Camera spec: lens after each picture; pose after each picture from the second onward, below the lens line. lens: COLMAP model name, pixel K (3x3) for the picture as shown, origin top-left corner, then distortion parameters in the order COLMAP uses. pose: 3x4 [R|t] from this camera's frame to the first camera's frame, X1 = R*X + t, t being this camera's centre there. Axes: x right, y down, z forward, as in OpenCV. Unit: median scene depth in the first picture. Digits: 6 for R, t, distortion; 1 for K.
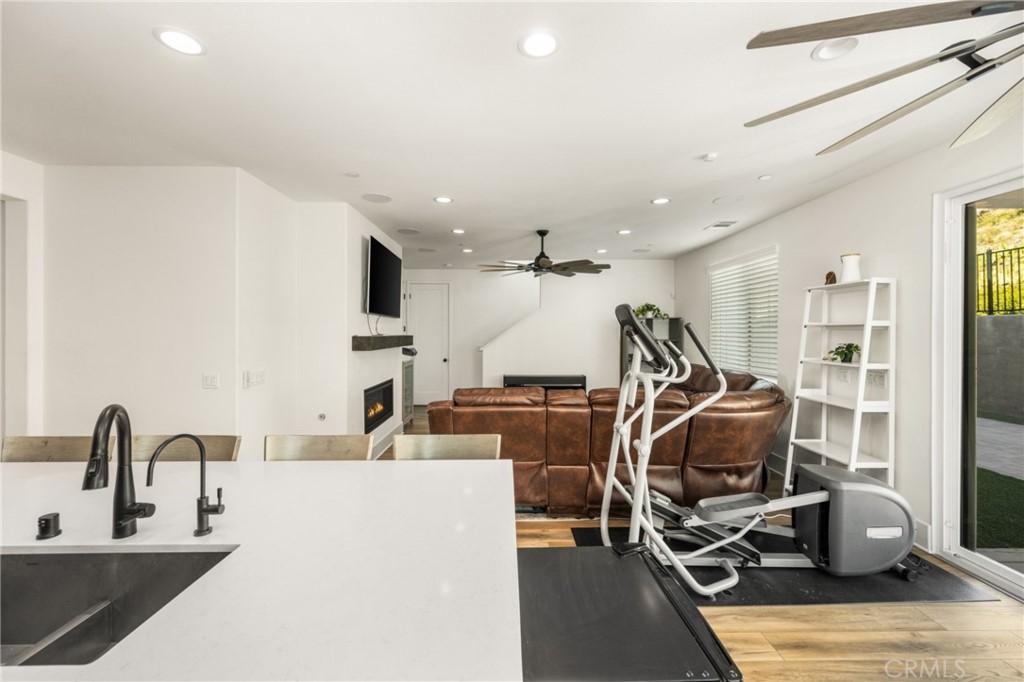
lens RADIAL K [[402.5, 0, 530.5], [0, 402.5, 333.0], [0, 0, 1]] dist [0.008940, -0.000513]
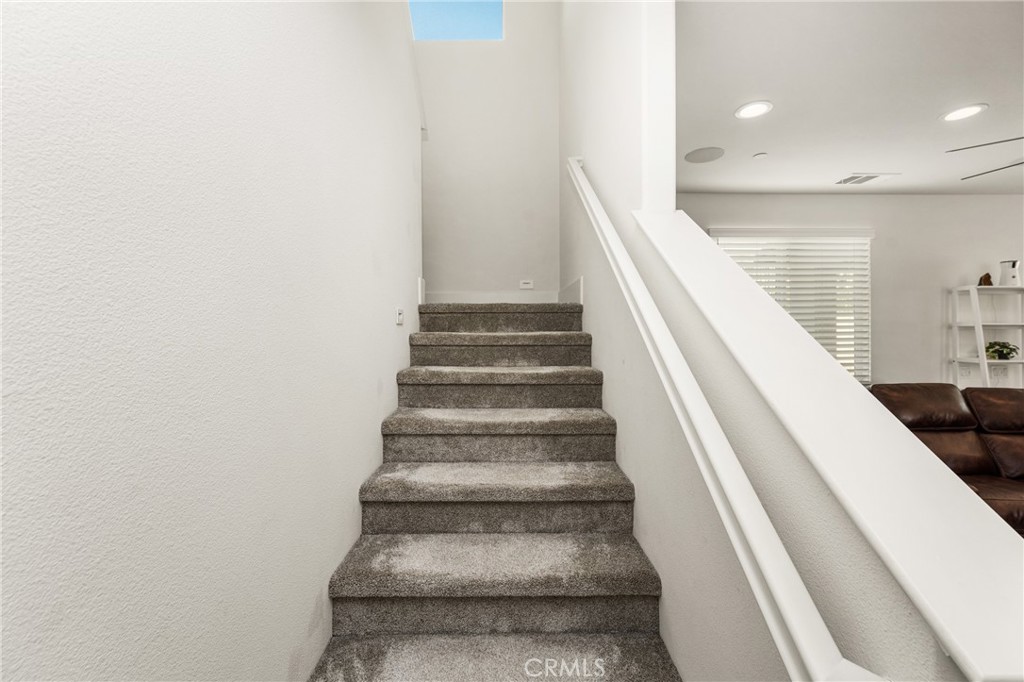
lens RADIAL K [[409.7, 0, 512.2], [0, 409.7, 333.0], [0, 0, 1]] dist [0.001734, 0.000235]
pose [[0.034056, 0.002964, 0.999416, -0.257030], [0.006350, 0.999975, -0.003182, -0.001966], [-0.999400, 0.006454, 0.034037, 1.561019]]
